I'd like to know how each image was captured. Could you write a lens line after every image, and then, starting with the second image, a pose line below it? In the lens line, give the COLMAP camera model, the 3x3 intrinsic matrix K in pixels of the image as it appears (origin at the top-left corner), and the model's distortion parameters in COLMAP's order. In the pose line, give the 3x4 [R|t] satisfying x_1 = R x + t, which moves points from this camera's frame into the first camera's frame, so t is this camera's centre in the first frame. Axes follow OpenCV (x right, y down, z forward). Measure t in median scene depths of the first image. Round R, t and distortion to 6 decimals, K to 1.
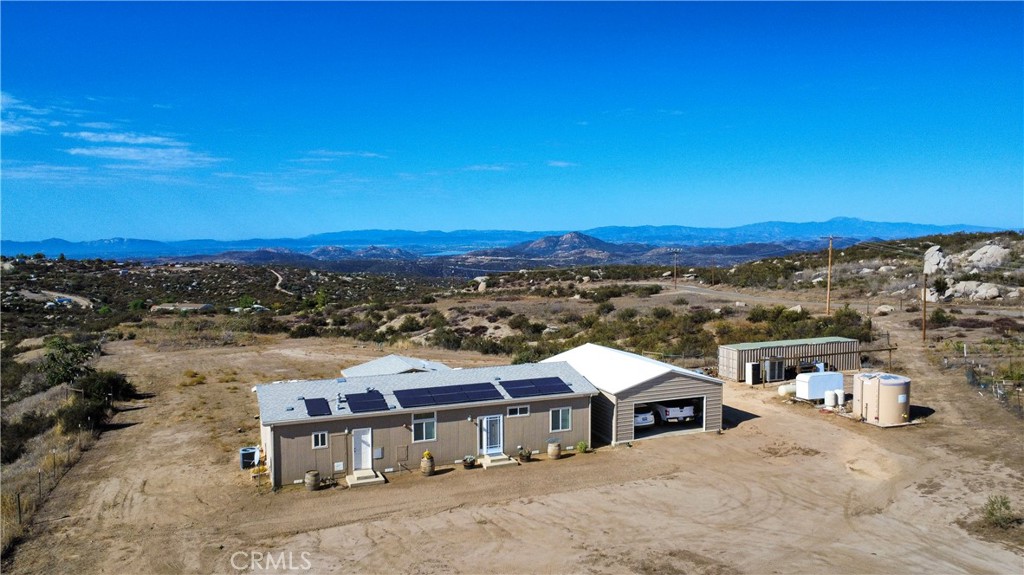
lens RADIAL K [[774.1, 0, 514.8], [0, 774.1, 289.2], [0, 0, 1]] dist [0.005817, -0.008592]
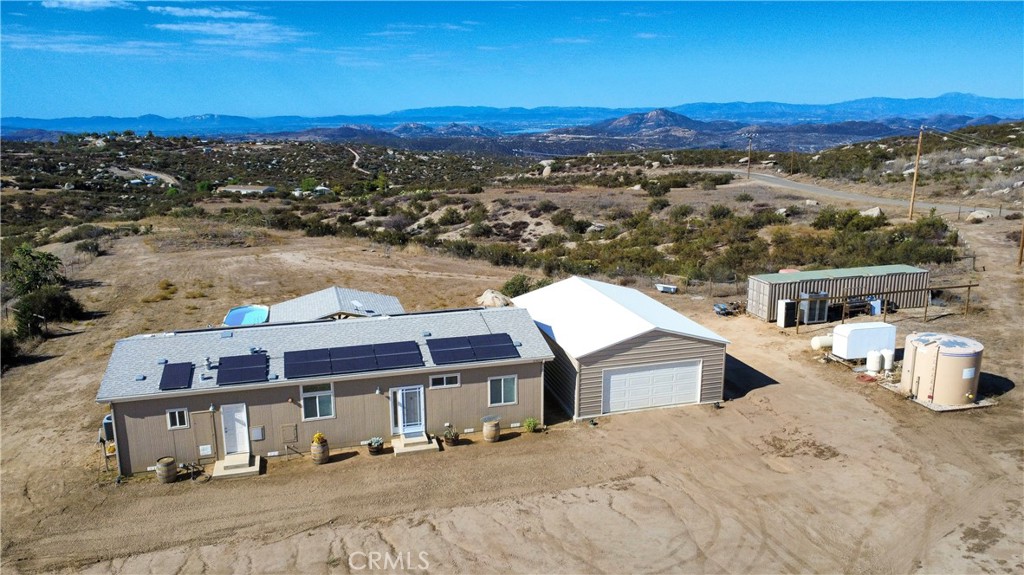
lens RADIAL K [[774.1, 0, 515.0], [0, 774.1, 288.8], [0, 0, 1]] dist [0.005817, -0.008592]
pose [[0.994491, 0.024989, -0.101801, 0.037188], [-0.008990, 0.987924, 0.154680, -0.013635], [0.104437, -0.152912, 0.982706, 0.062118]]
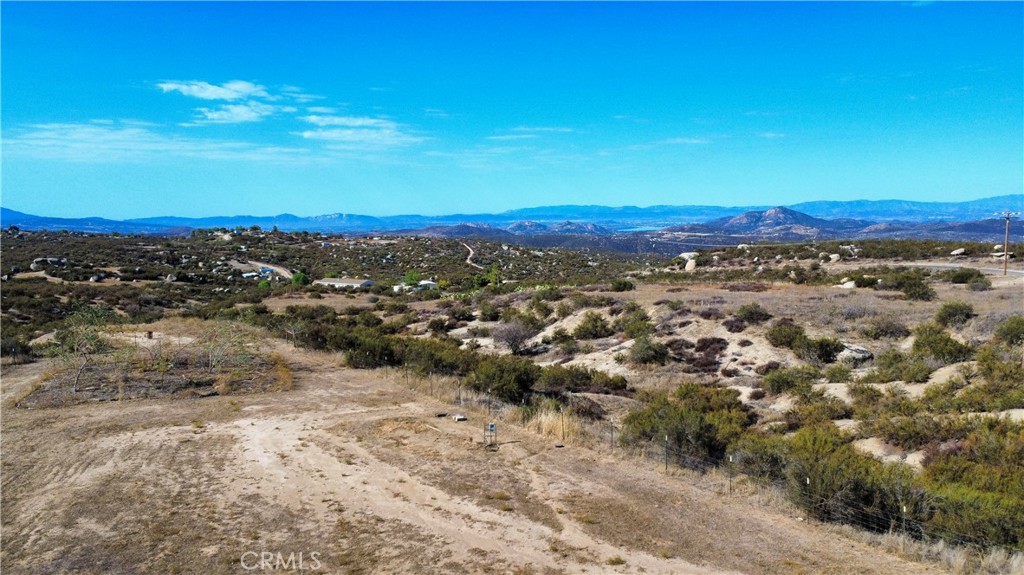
lens RADIAL K [[774.1, 0, 515.3], [0, 774.1, 280.0], [0, 0, 1]] dist [0.005817, -0.008592]
pose [[0.969131, 0.021348, -0.245621, -0.038876], [-0.016534, 0.999629, 0.021645, -0.003991], [0.245992, -0.016916, 0.969124, 0.345884]]
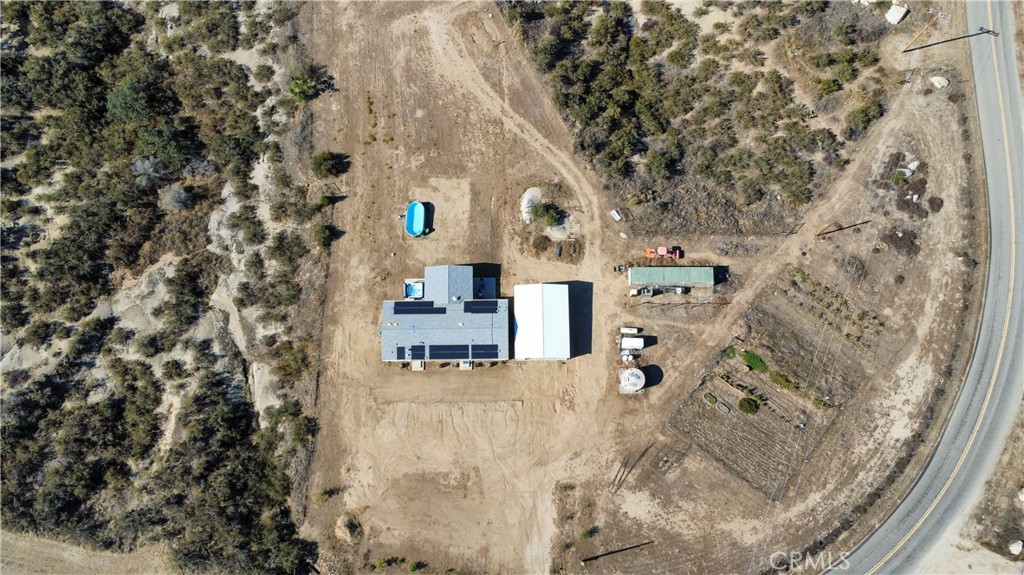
lens RADIAL K [[774.1, 0, 517.4], [0, 774.1, 291.6], [0, 0, 1]] dist [0.005817, -0.008592]
pose [[0.932984, 0.353012, -0.070164, 0.059857], [-0.034077, 0.280710, 0.959187, -0.598778], [0.358301, -0.892516, 0.273928, 0.129732]]
